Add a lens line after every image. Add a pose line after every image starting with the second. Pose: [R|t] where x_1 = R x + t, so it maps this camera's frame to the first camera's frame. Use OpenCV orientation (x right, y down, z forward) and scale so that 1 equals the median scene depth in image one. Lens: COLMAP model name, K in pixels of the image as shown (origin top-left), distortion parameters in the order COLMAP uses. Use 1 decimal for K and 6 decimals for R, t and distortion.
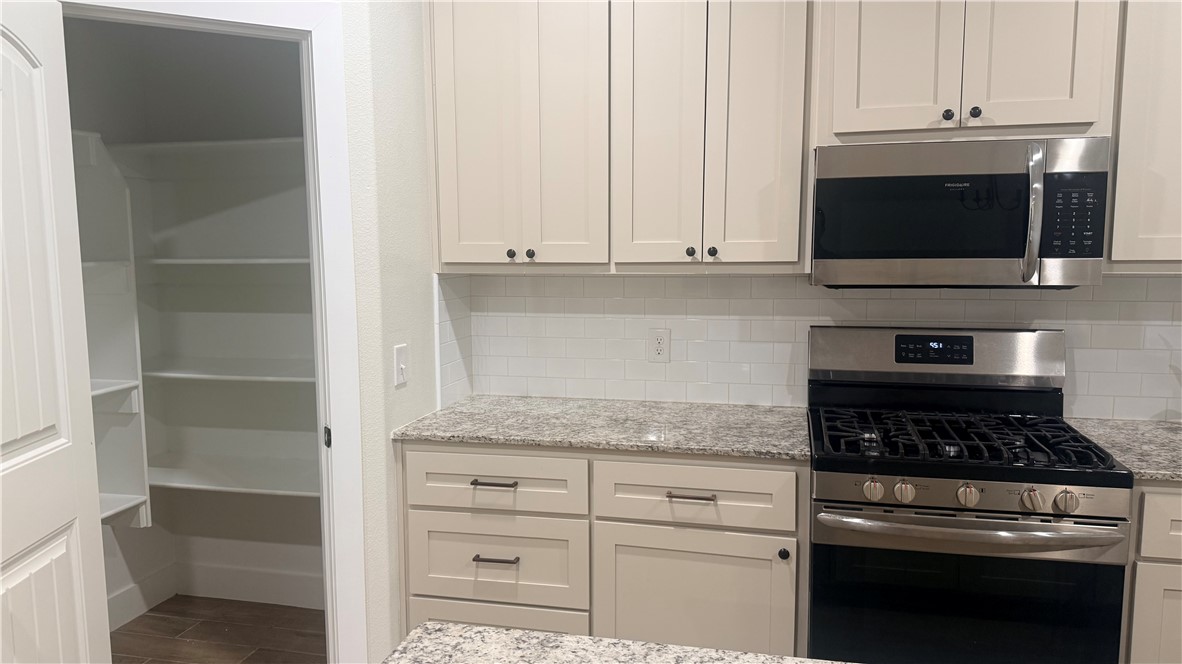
lens RADIAL K [[841.1, 0, 593.6], [0, 841.1, 335.9], [0, 0, 1]] dist [0.127213, -0.194664]
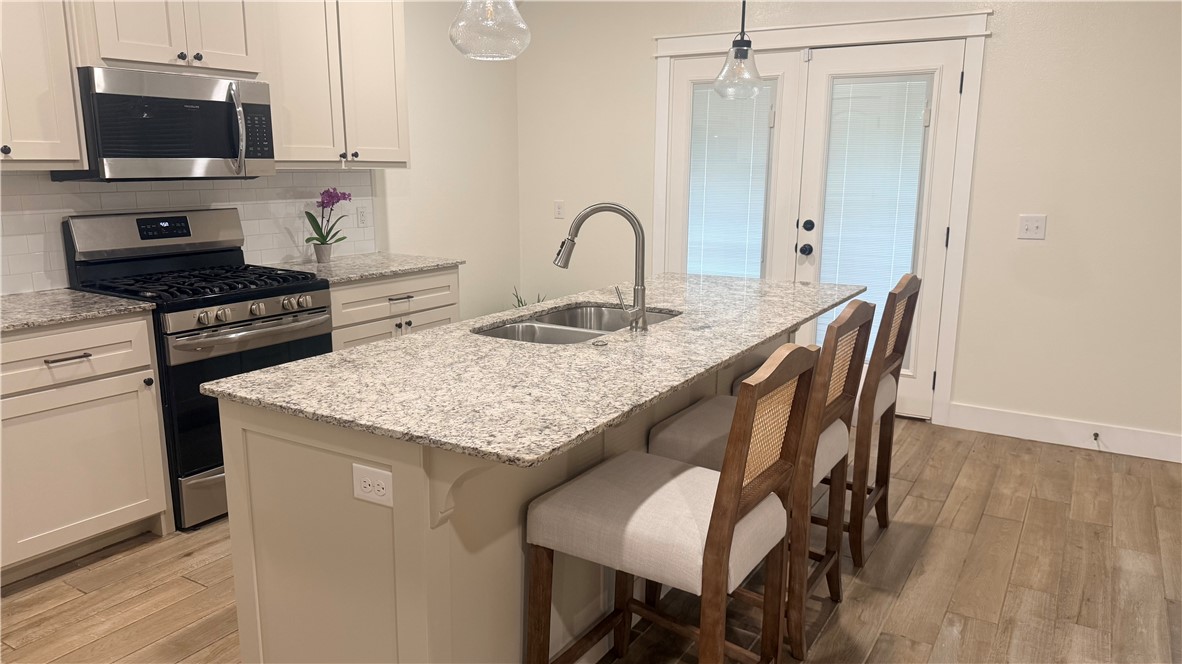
lens RADIAL K [[841.1, 0, 593.6], [0, 841.1, 335.9], [0, 0, 1]] dist [0.127213, -0.194664]
pose [[0.322689, -0.184419, 0.928365, -0.731834], [0.100008, 0.981987, 0.160310, 0.037262], [-0.941207, 0.041114, 0.335320, -0.100853]]
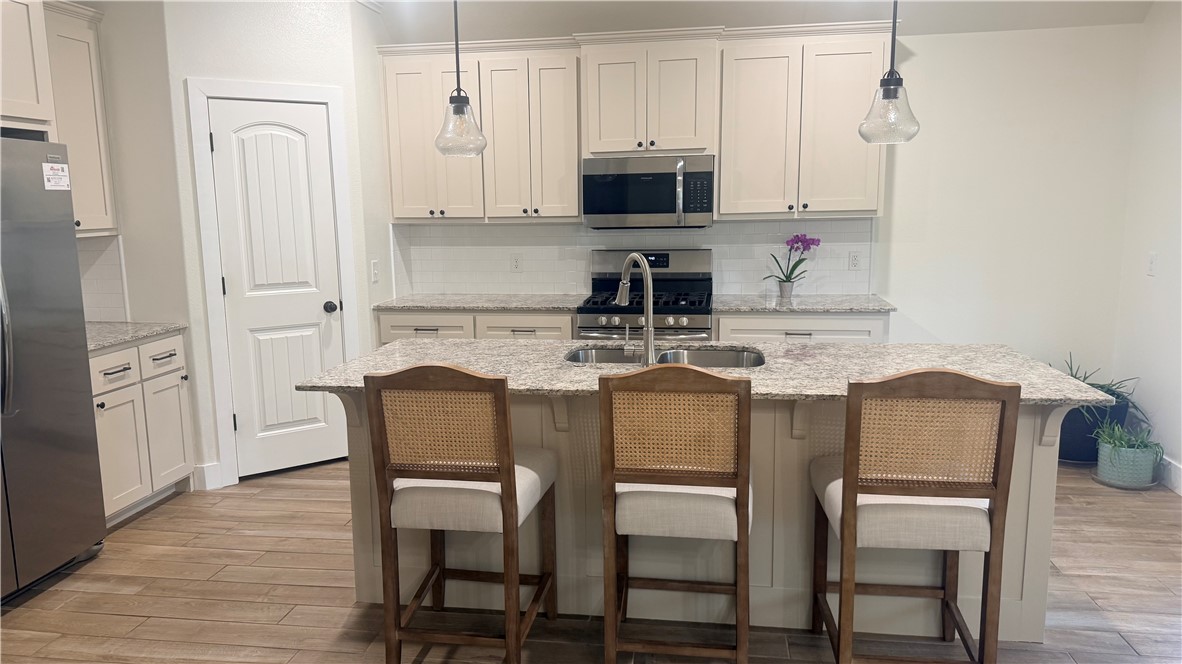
lens RADIAL K [[841.1, 0, 593.6], [0, 841.1, 335.9], [0, 0, 1]] dist [0.127213, -0.194664]
pose [[0.997245, -0.020142, 0.071397, 0.133139], [0.017141, 0.998954, 0.042399, 0.113202], [-0.072176, -0.041058, 0.996546, -1.007818]]
